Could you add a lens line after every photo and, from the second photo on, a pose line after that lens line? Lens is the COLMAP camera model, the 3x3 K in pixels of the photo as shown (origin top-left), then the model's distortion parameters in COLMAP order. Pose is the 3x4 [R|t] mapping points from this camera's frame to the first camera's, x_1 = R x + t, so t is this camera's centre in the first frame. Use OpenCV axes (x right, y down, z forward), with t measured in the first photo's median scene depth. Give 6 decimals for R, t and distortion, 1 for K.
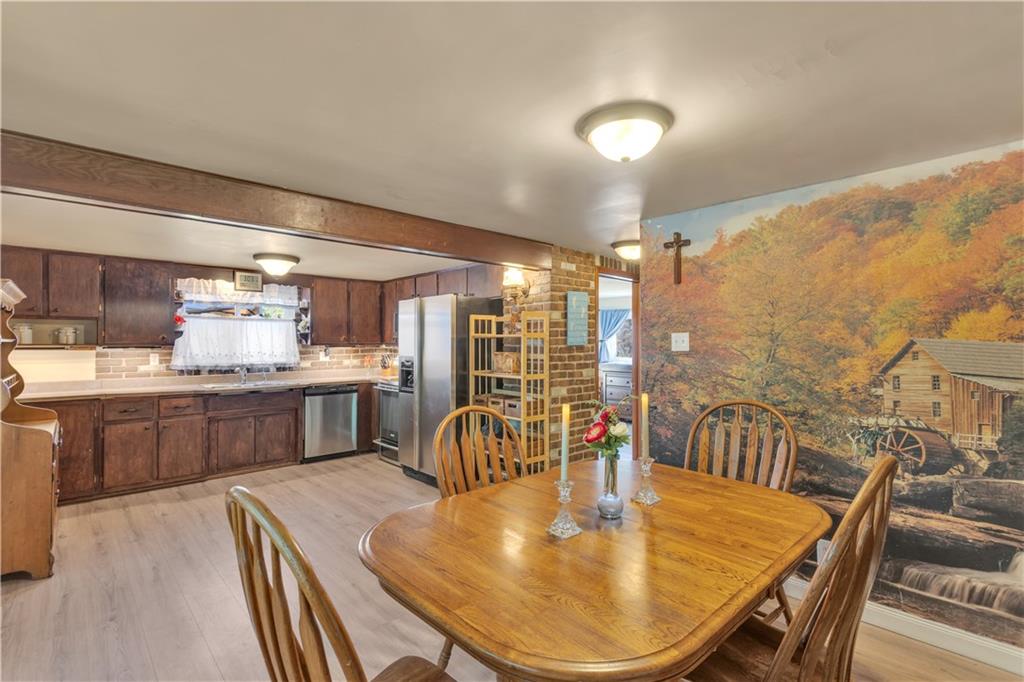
lens RADIAL K [[479.1, 0, 511.2], [0, 479.1, 339.6], [0, 0, 1]] dist [-0.000192, 0.000334]
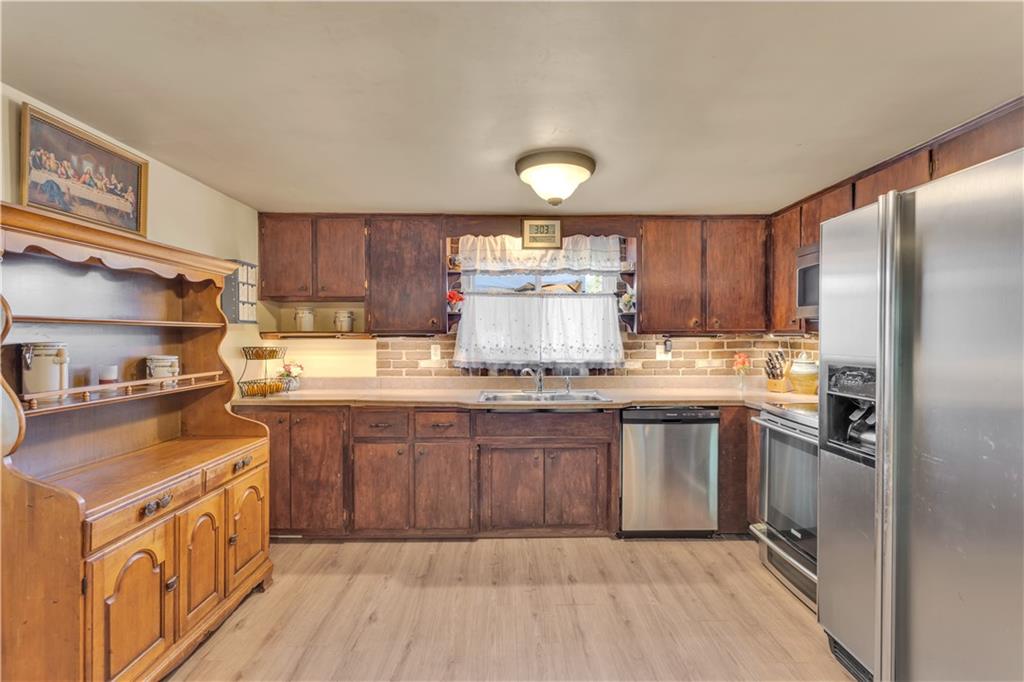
lens RADIAL K [[479.1, 0, 511.2], [0, 479.1, 339.6], [0, 0, 1]] dist [-0.000192, 0.000334]
pose [[0.739274, 0.007244, -0.673366, -0.156703], [0.004218, 0.999873, 0.015387, 0.010284], [0.673392, -0.014215, 0.739149, 0.530099]]
